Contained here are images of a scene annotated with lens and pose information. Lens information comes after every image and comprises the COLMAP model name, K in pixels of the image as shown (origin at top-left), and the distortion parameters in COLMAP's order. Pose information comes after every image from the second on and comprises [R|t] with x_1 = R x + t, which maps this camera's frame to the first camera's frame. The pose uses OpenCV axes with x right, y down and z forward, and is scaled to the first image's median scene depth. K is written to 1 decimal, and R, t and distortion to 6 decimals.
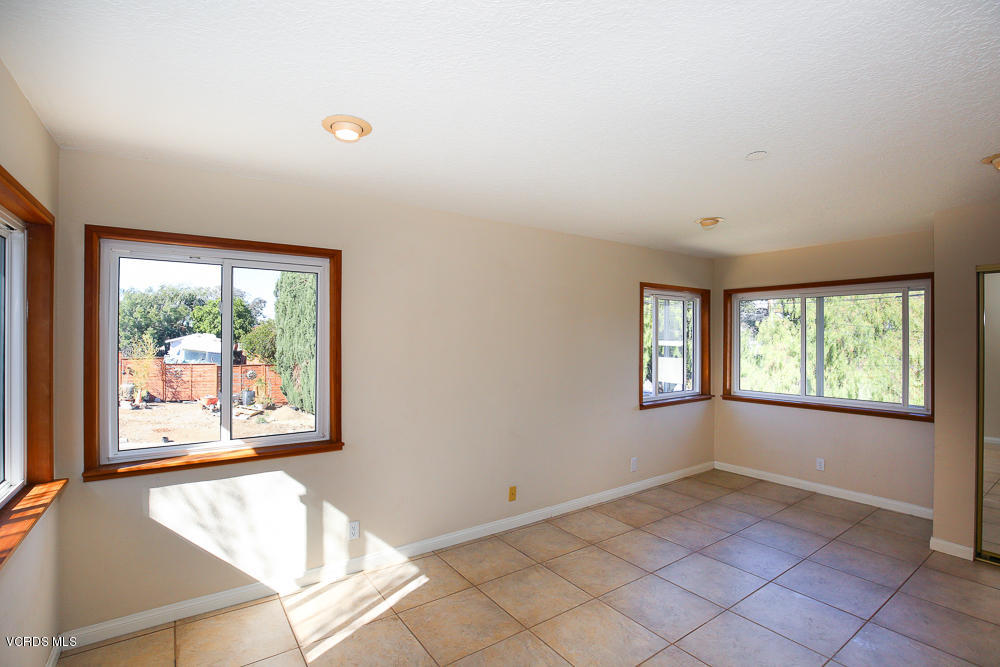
lens RADIAL K [[471.8, 0, 498.7], [0, 471.8, 334.7], [0, 0, 1]] dist [-0.039473, 0.005463]
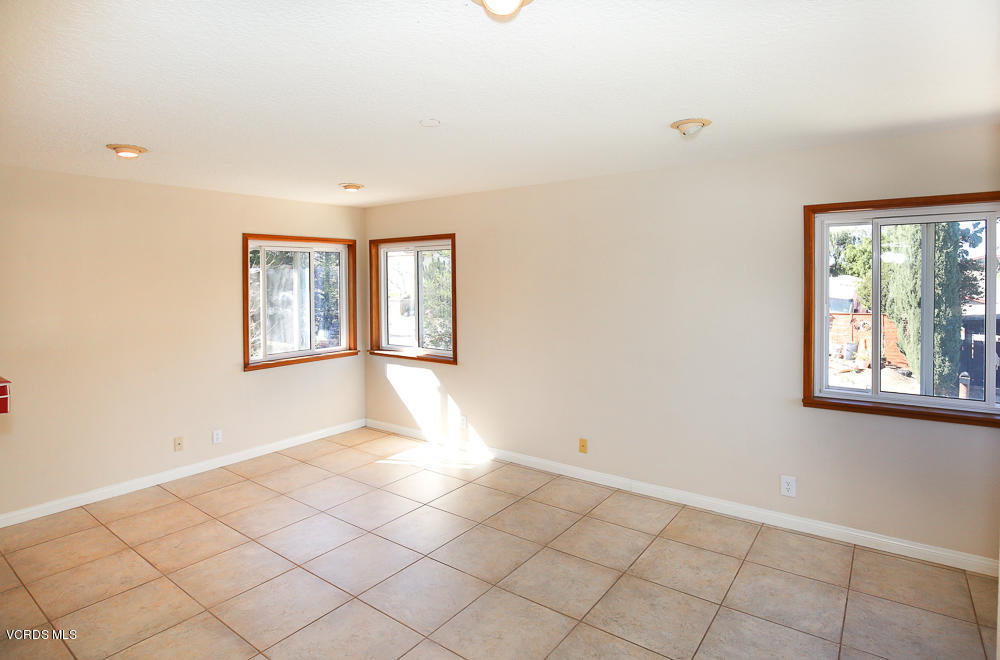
lens RADIAL K [[537.3, 0, 501.7], [0, 537.3, 282.2], [0, 0, 1]] dist [-0.025676, -0.000051]
pose [[0.312098, 0.003070, -0.950045, 1.043052], [0.009092, 0.999939, 0.006217, -0.023462], [0.950006, -0.010578, 0.312052, 0.459117]]
